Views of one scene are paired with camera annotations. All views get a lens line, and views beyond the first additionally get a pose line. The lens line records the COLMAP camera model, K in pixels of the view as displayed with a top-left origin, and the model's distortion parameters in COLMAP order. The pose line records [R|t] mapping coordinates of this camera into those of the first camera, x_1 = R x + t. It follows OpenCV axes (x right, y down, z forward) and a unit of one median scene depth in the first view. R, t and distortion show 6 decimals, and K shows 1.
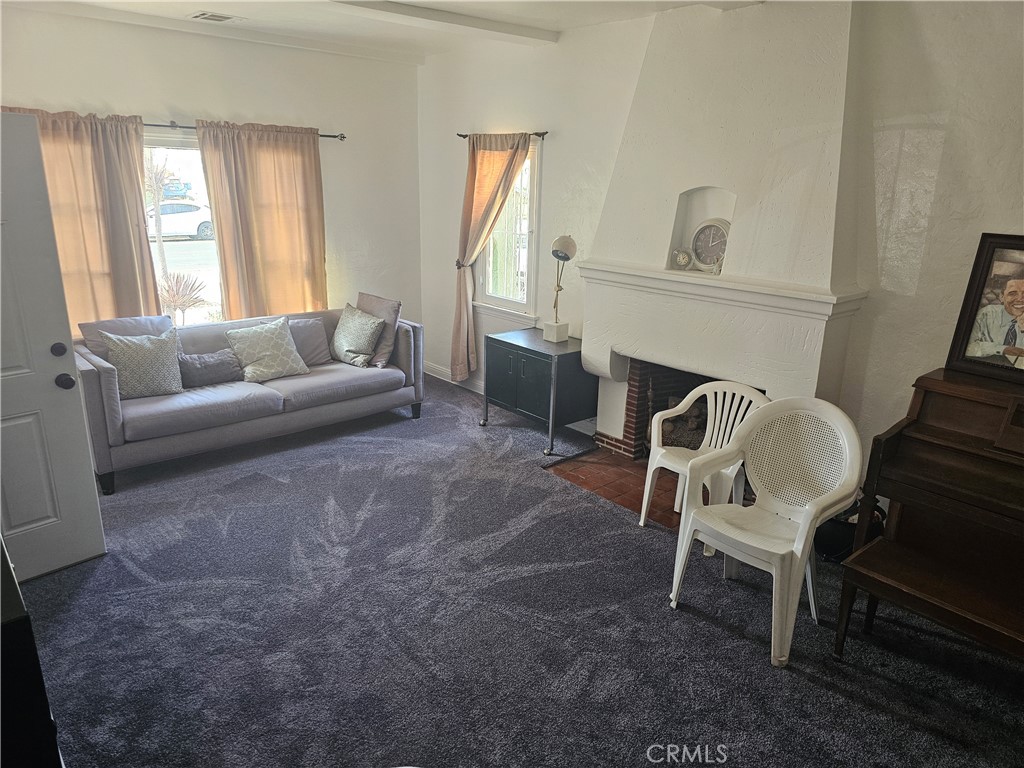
lens RADIAL K [[686.0, 0, 514.0], [0, 686.0, 386.1], [0, 0, 1]] dist [0.029907, -0.024025]
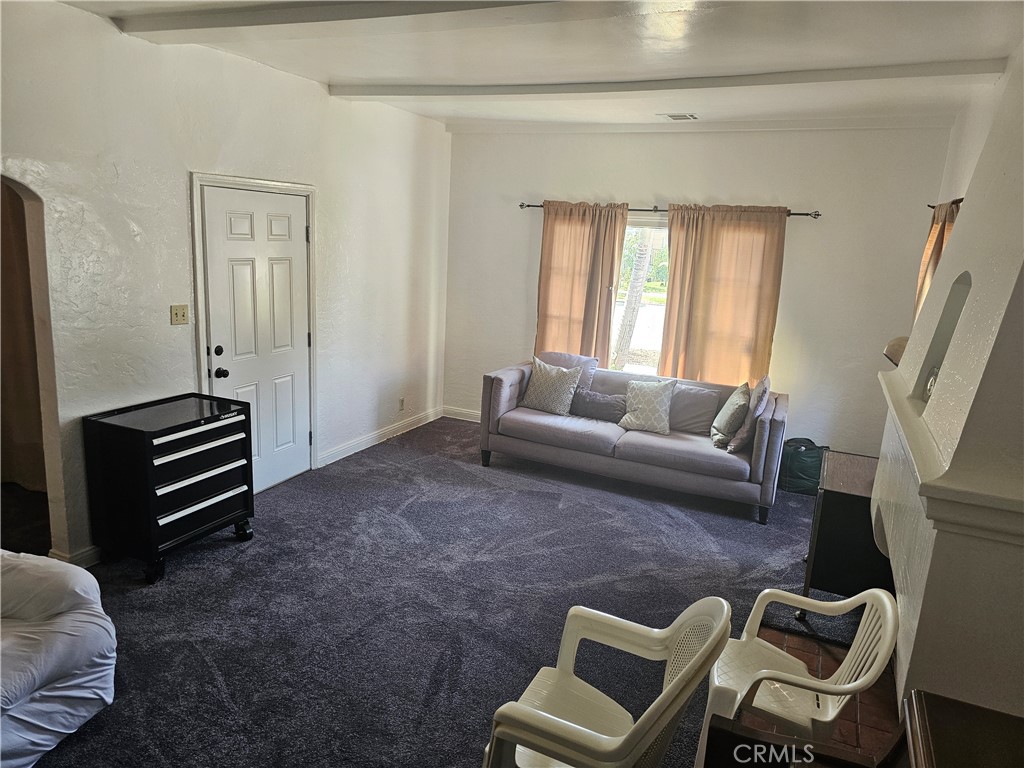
lens RADIAL K [[686.0, 0, 511.5], [0, 686.0, 376.3], [0, 0, 1]] dist [0.029907, -0.024025]
pose [[0.393761, 0.181317, -0.901153, 0.548478], [-0.306308, 0.950204, 0.057344, -0.094314], [0.866676, 0.253451, 0.429692, 0.346305]]
